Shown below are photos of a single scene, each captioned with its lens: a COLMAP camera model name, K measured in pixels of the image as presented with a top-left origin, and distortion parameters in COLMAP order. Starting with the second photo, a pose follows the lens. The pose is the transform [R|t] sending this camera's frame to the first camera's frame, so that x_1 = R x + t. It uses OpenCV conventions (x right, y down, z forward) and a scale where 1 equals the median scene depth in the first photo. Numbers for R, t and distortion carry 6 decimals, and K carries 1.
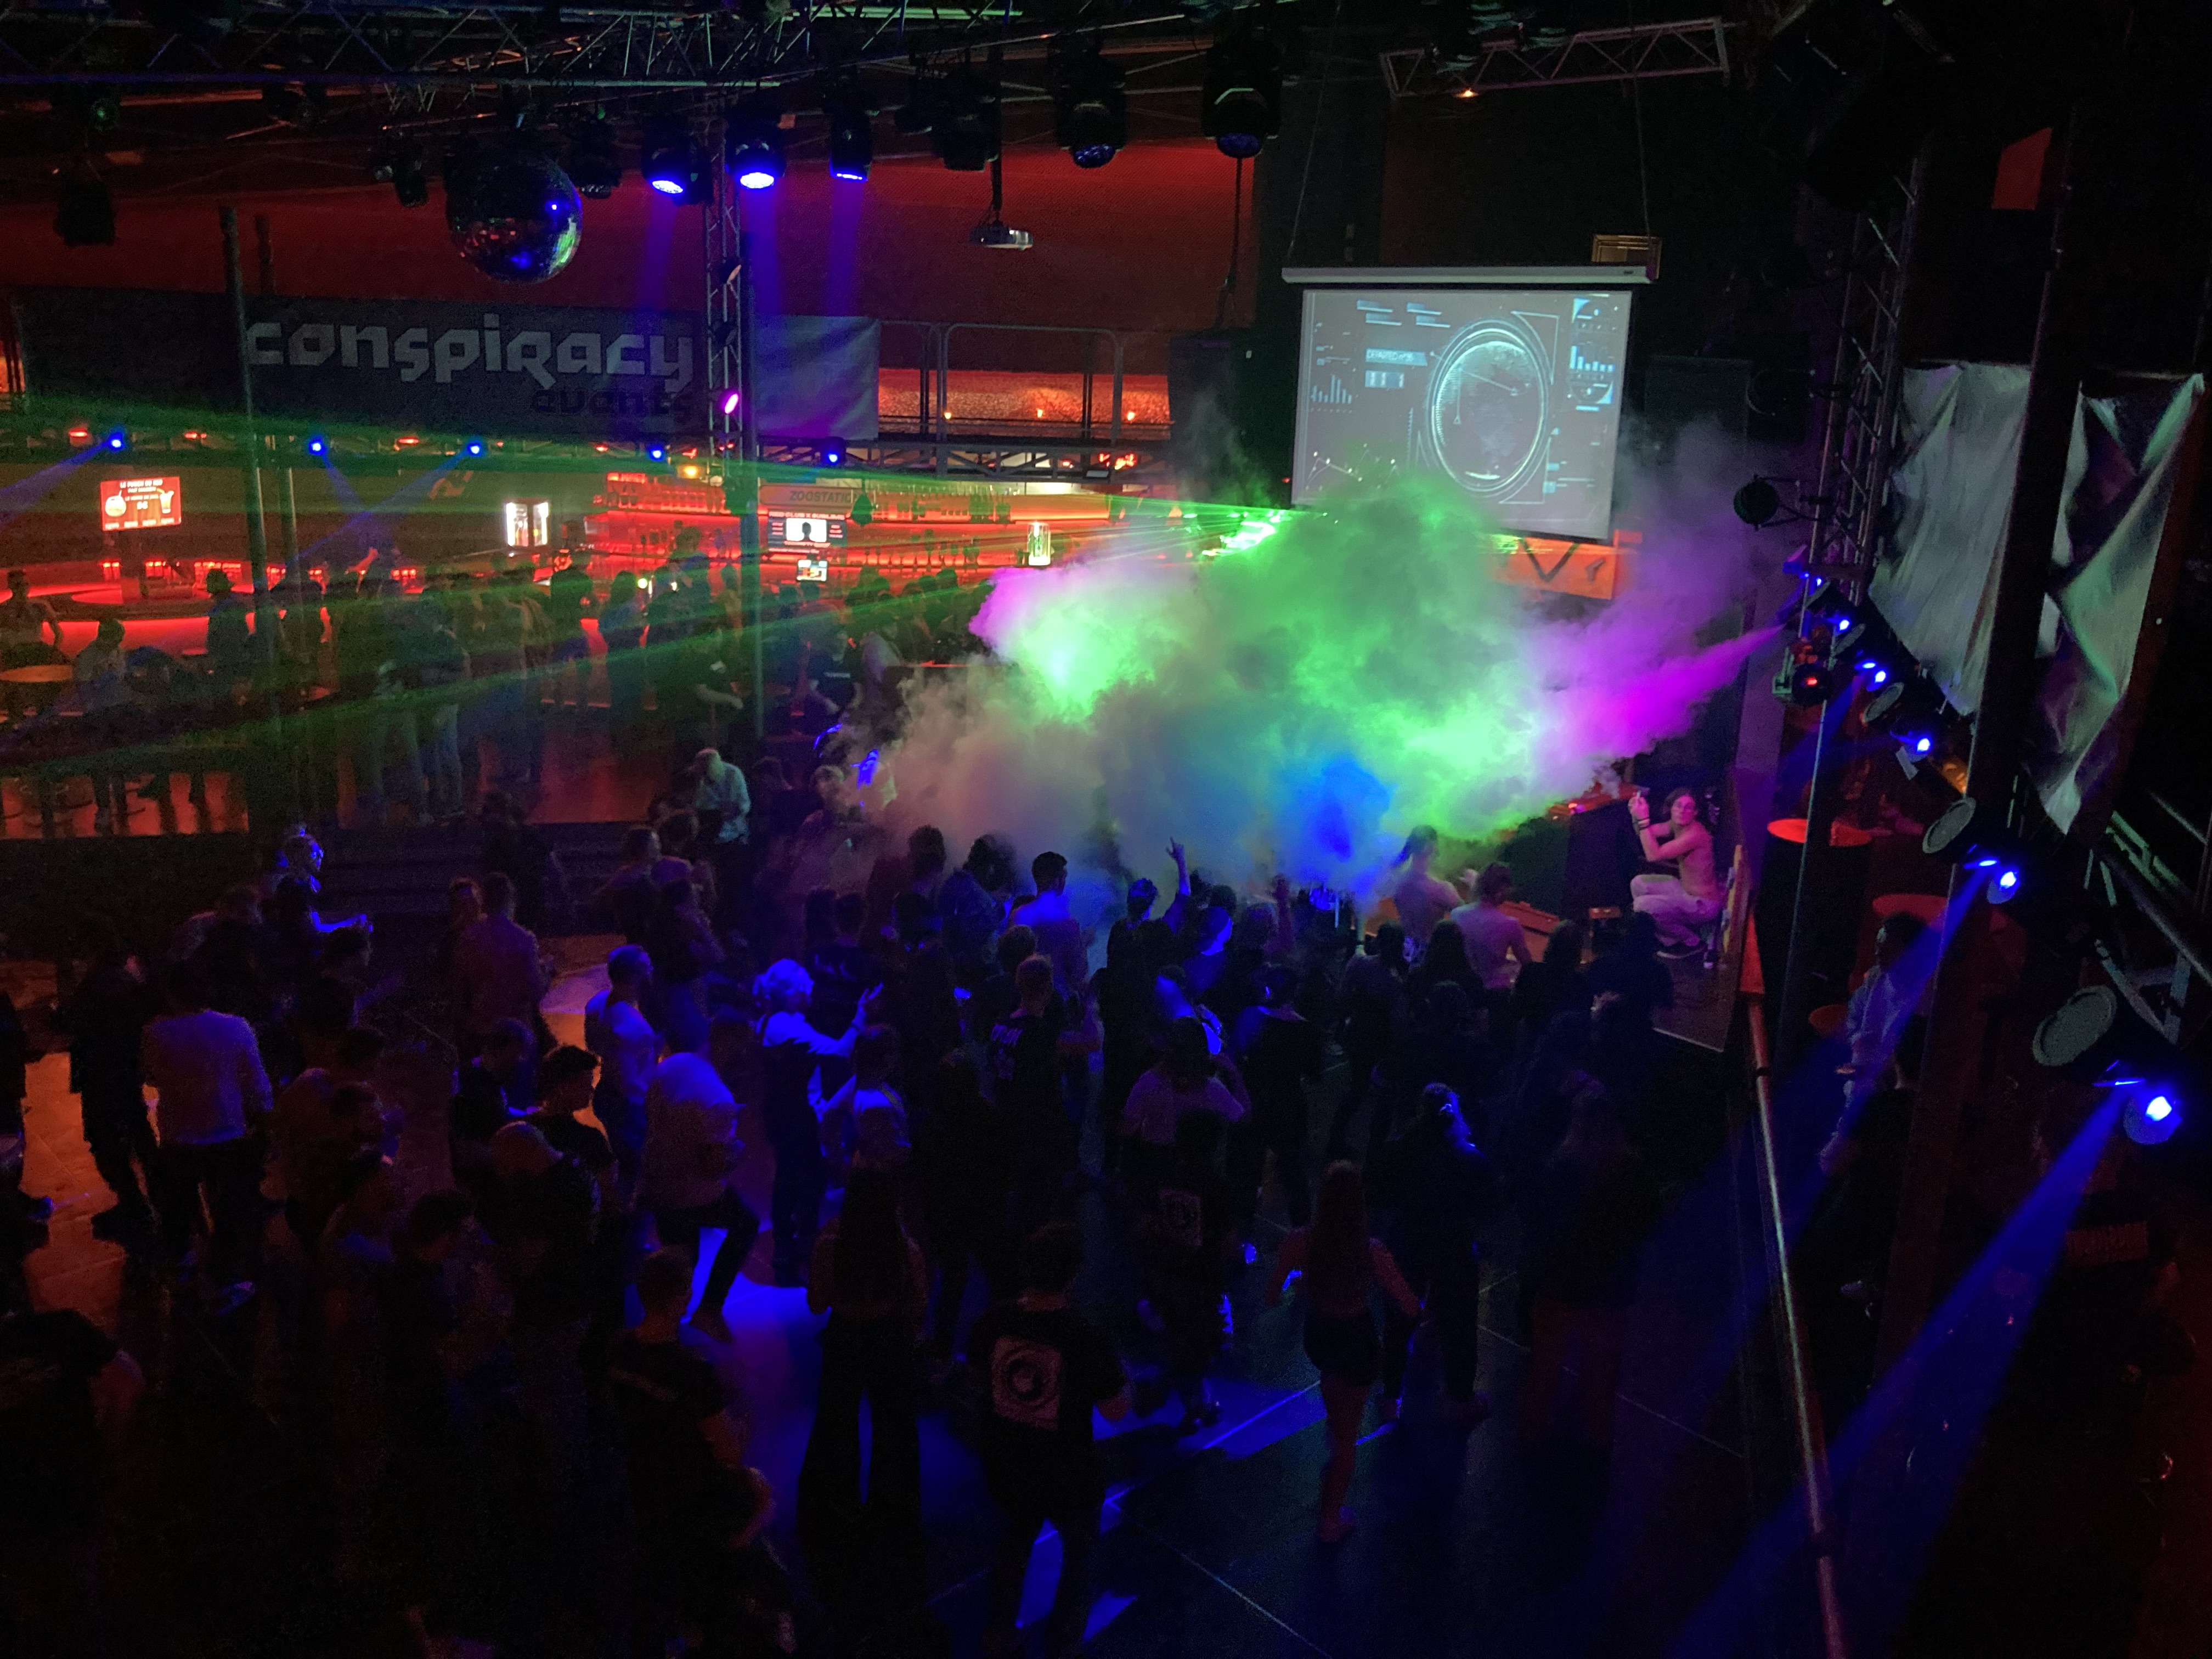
lens RADIAL K [[1822.8, 0, 1133.6], [0, 1822.8, 829.9], [0, 0, 1]] dist [0.003012, -0.233194]
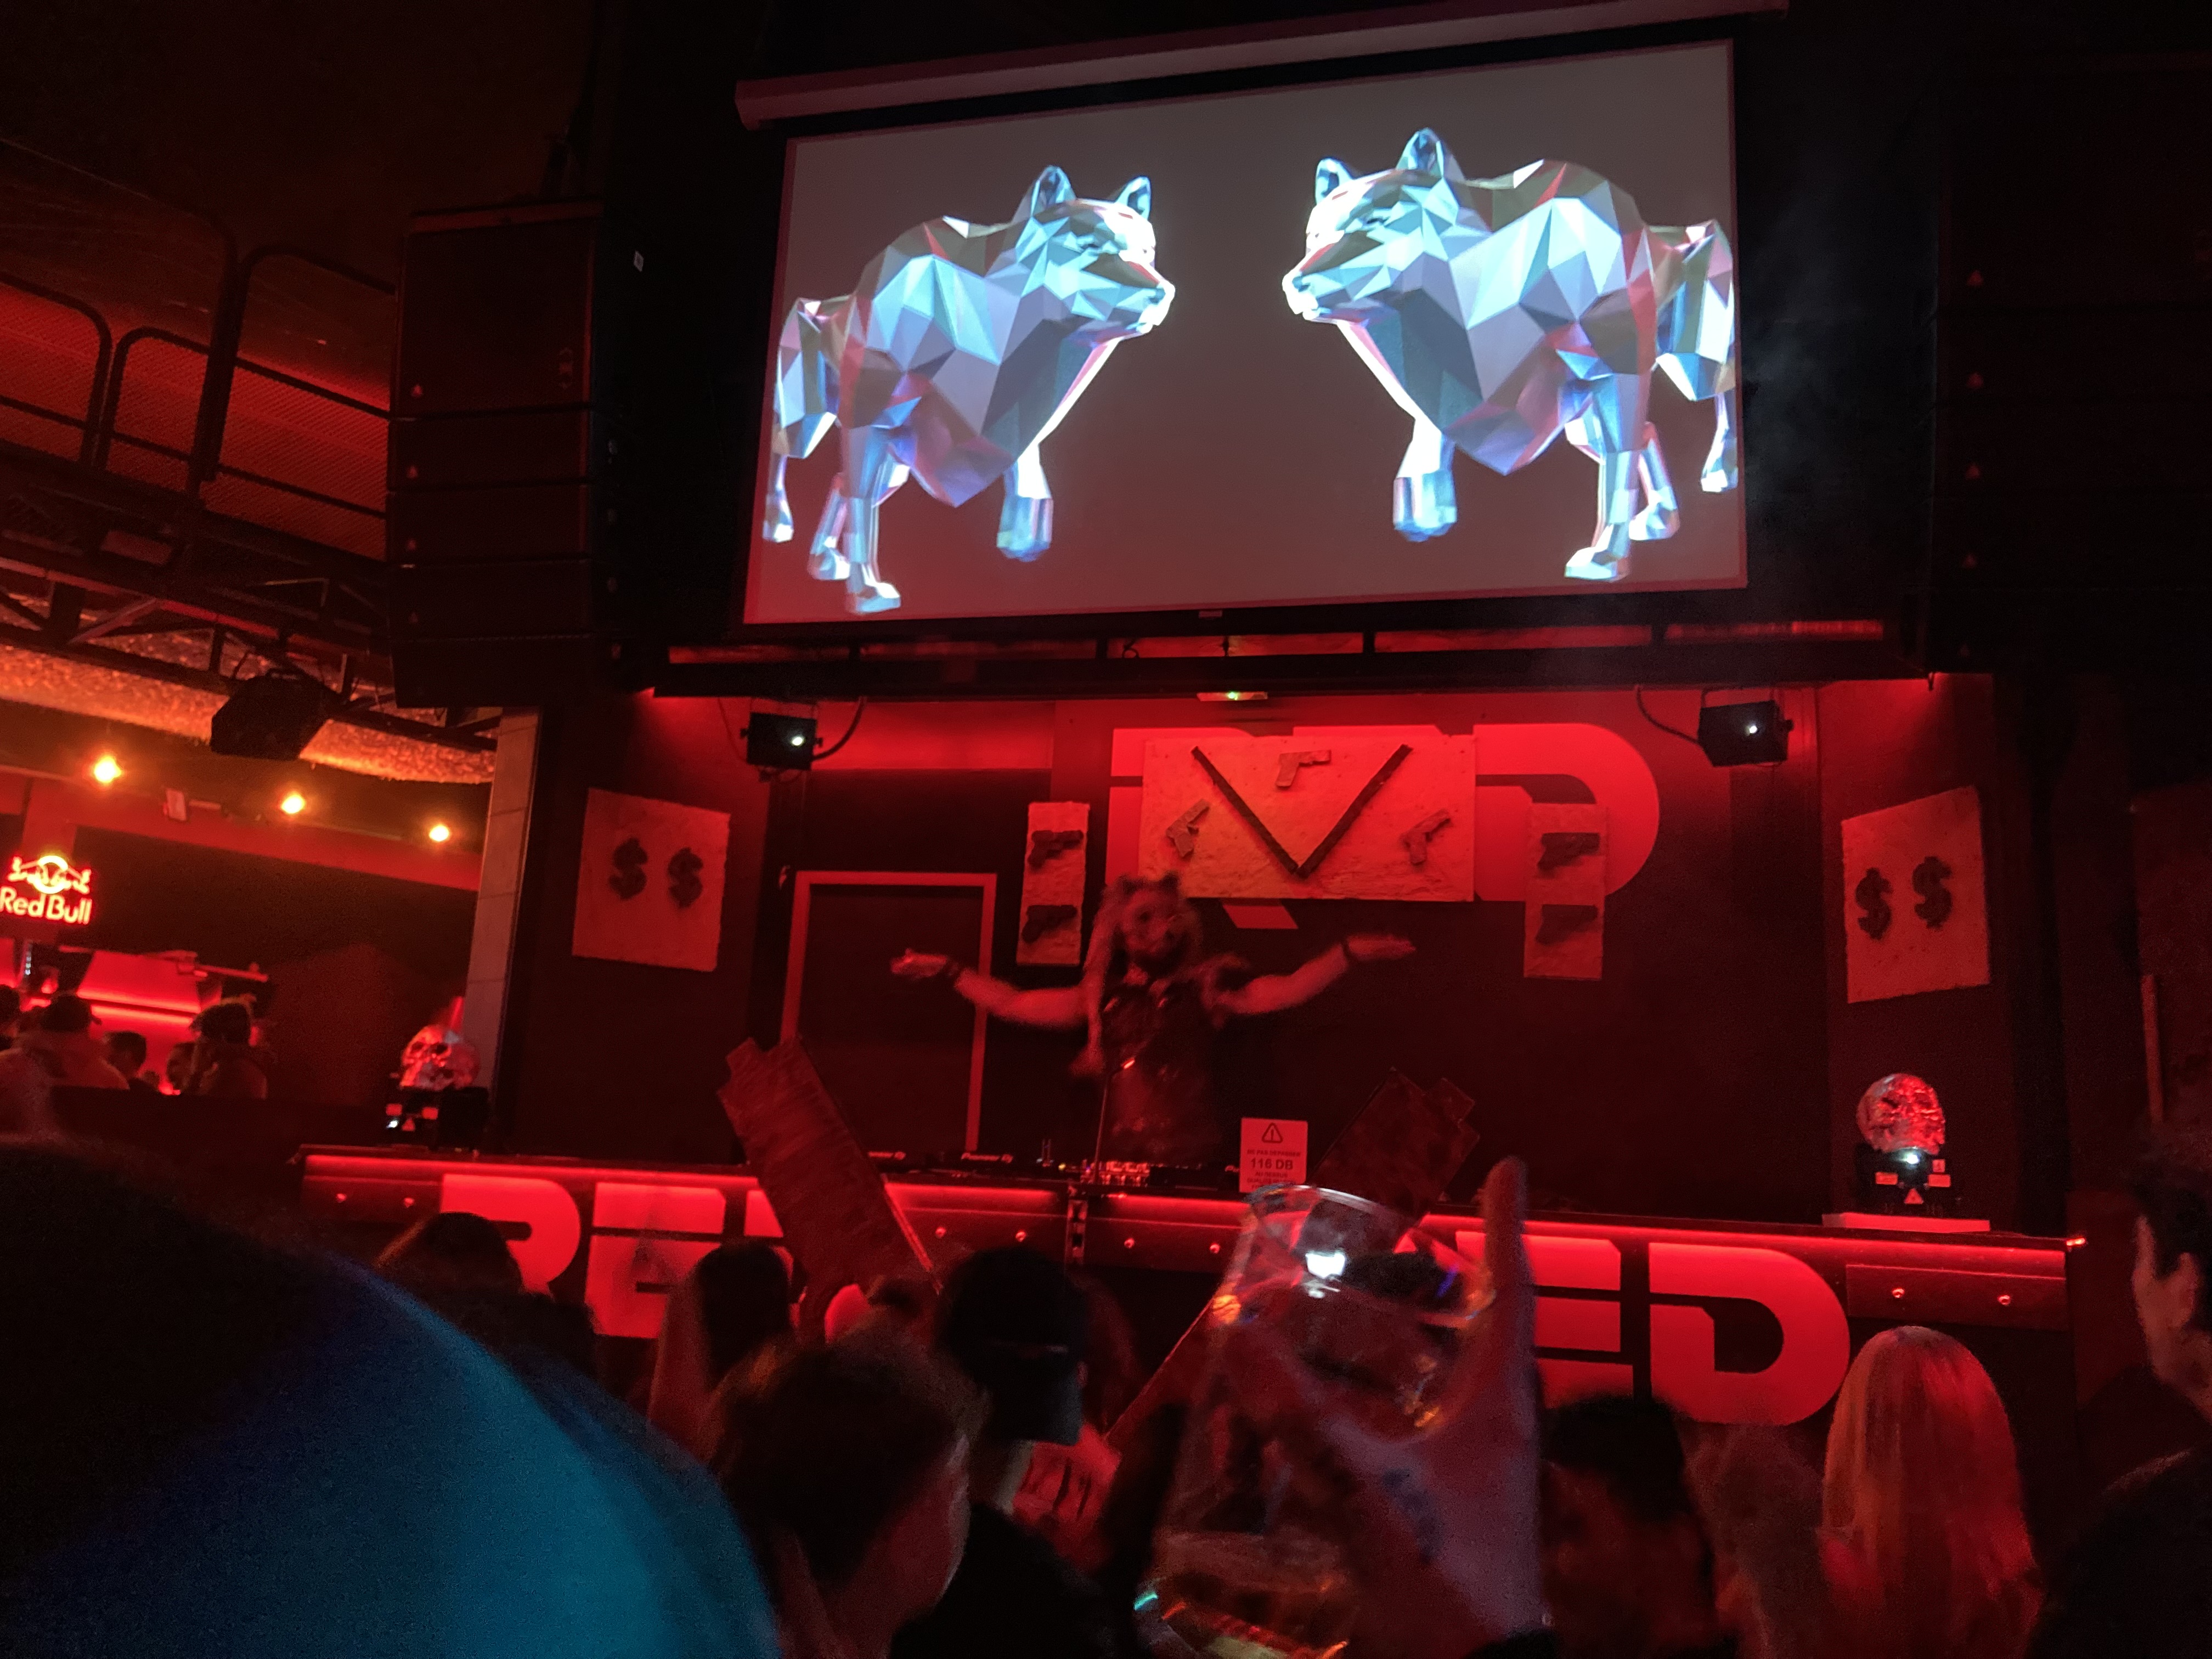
lens RADIAL K [[1804.7, 0, 1122.7], [0, 1804.7, 811.9], [0, 0, 1]] dist [0.074980, -0.154193]
pose [[0.837672, 0.121221, 0.532552, -0.044890], [0.124246, 0.907201, -0.401932, 0.019716], [-0.531854, 0.402855, 0.744875, 0.702675]]
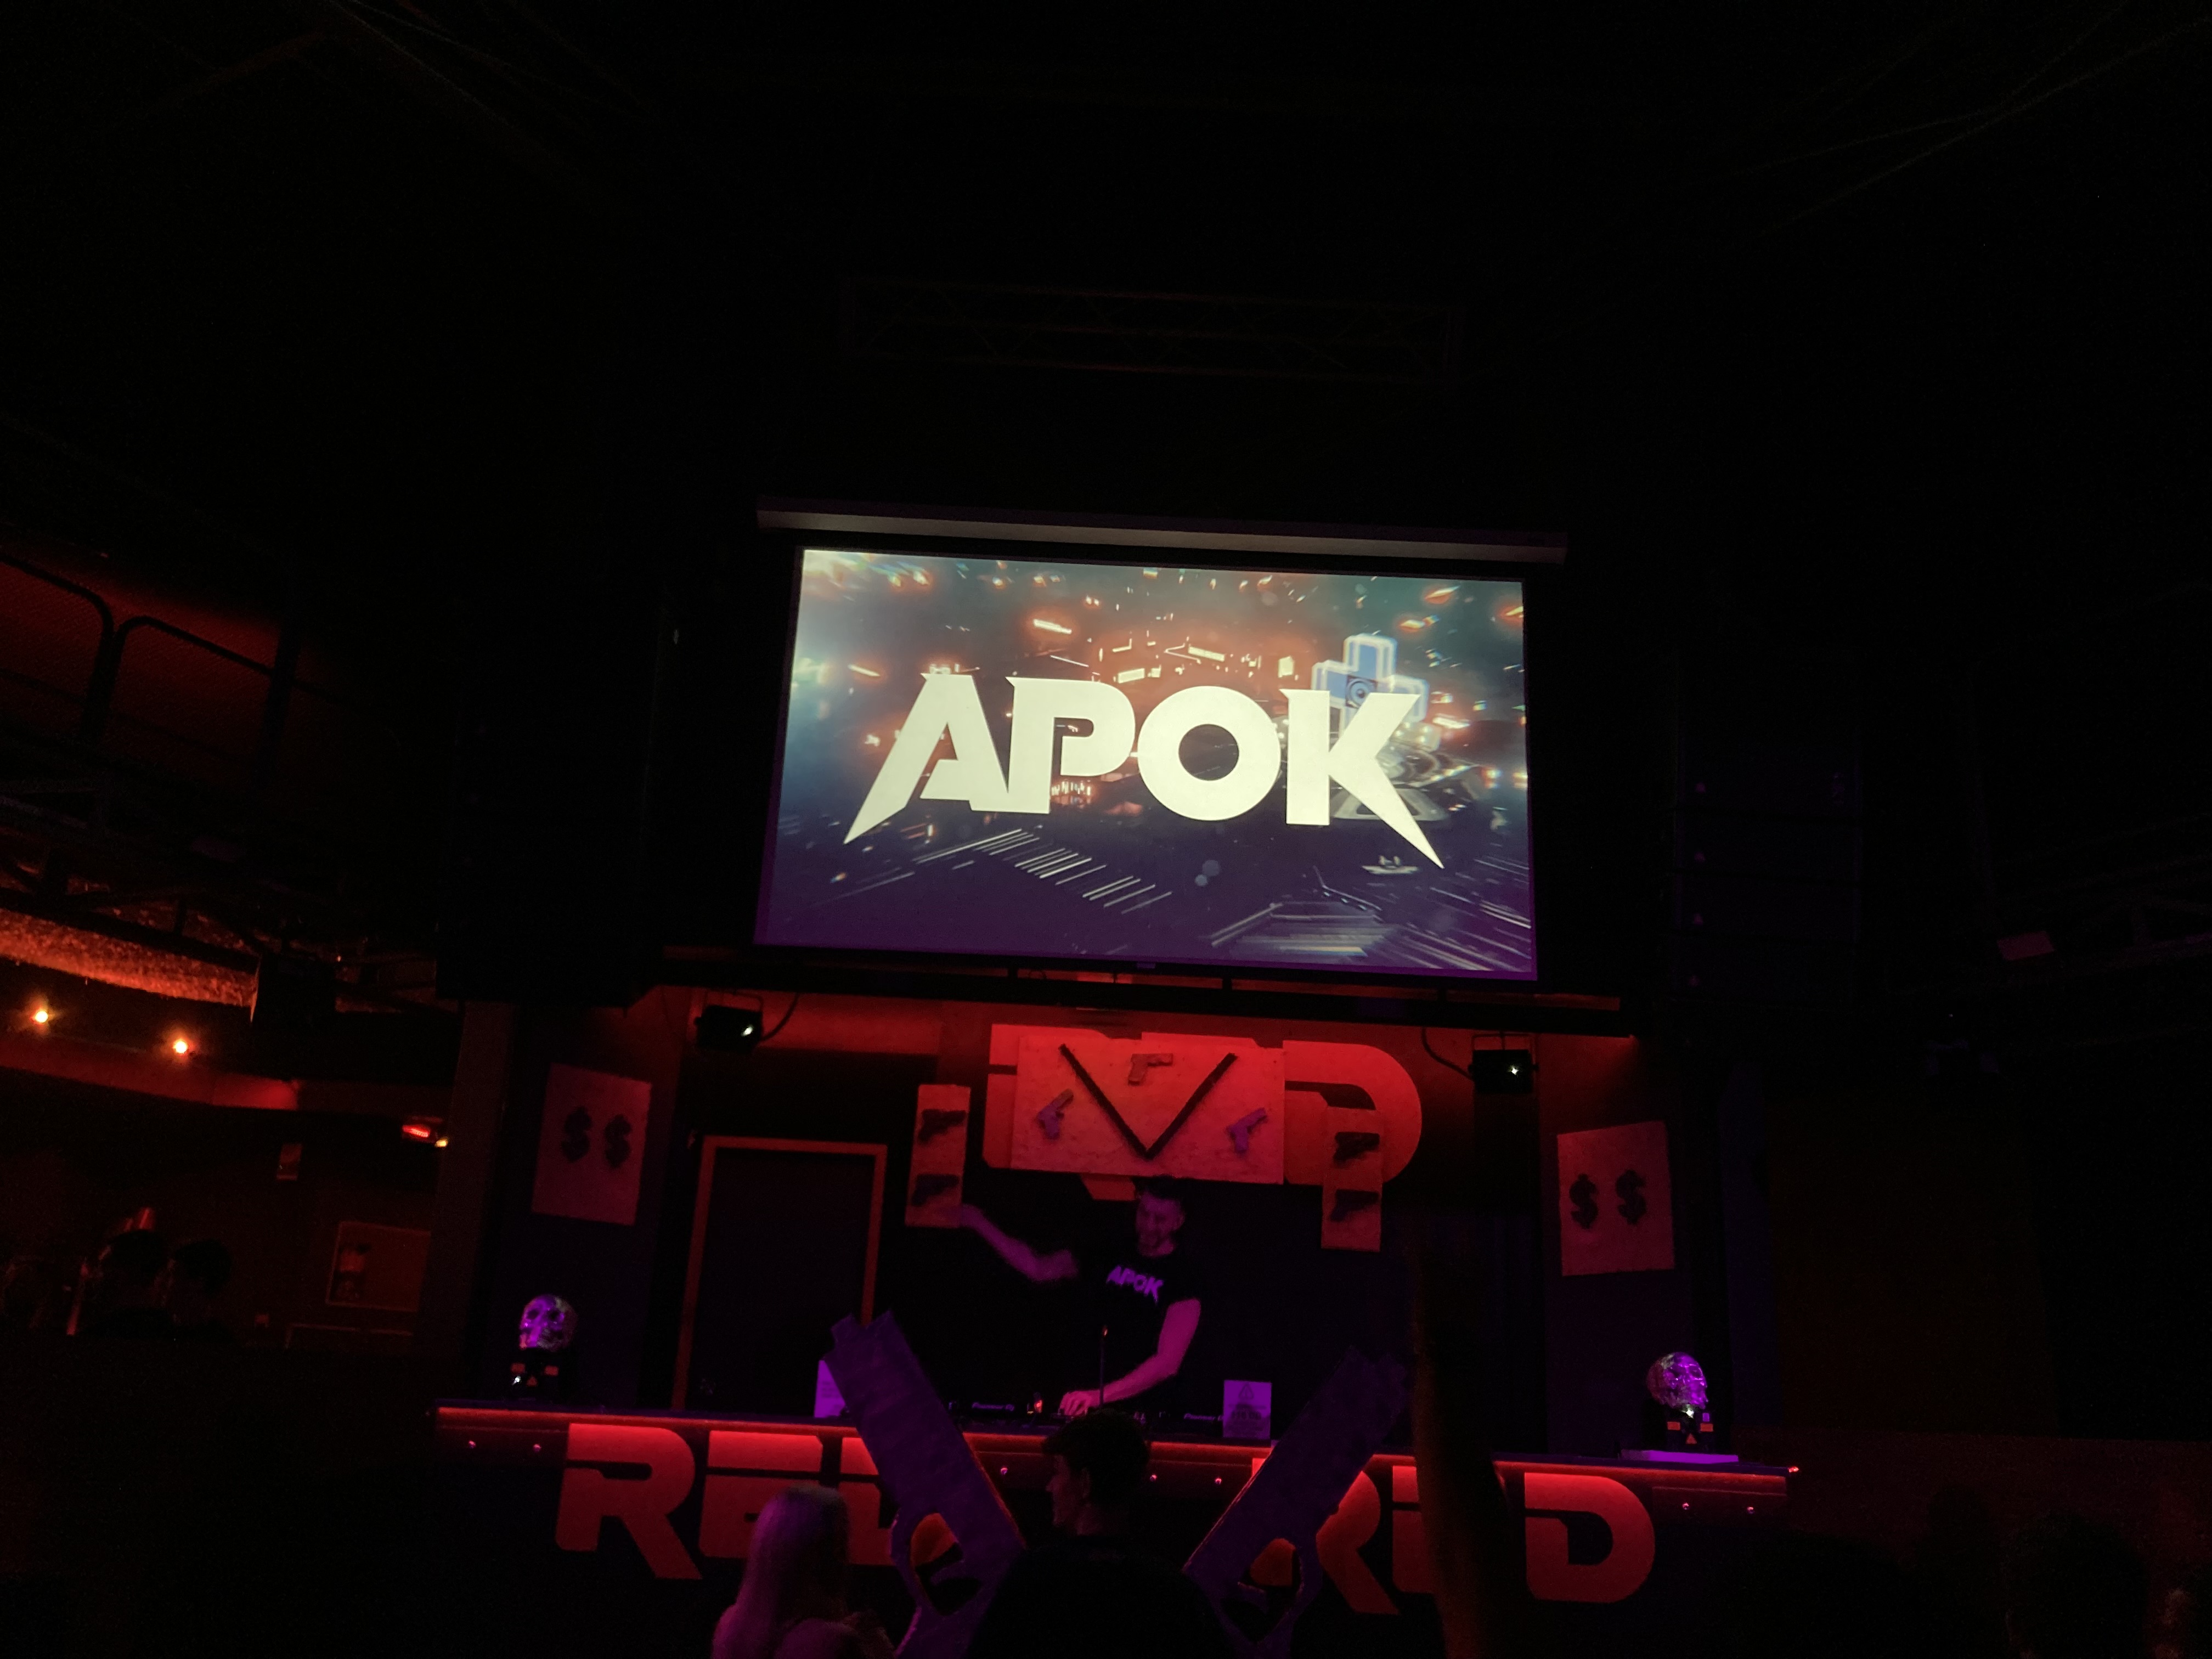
lens RADIAL K [[1808.0, 0, 1118.9], [0, 1808.0, 823.1], [0, 0, 1]] dist [0.092558, -0.261274]
pose [[0.664928, 0.228979, 0.710943, -0.189100], [0.175607, 0.877240, -0.446780, 0.015880], [-0.725970, 0.421923, 0.543091, 0.681847]]
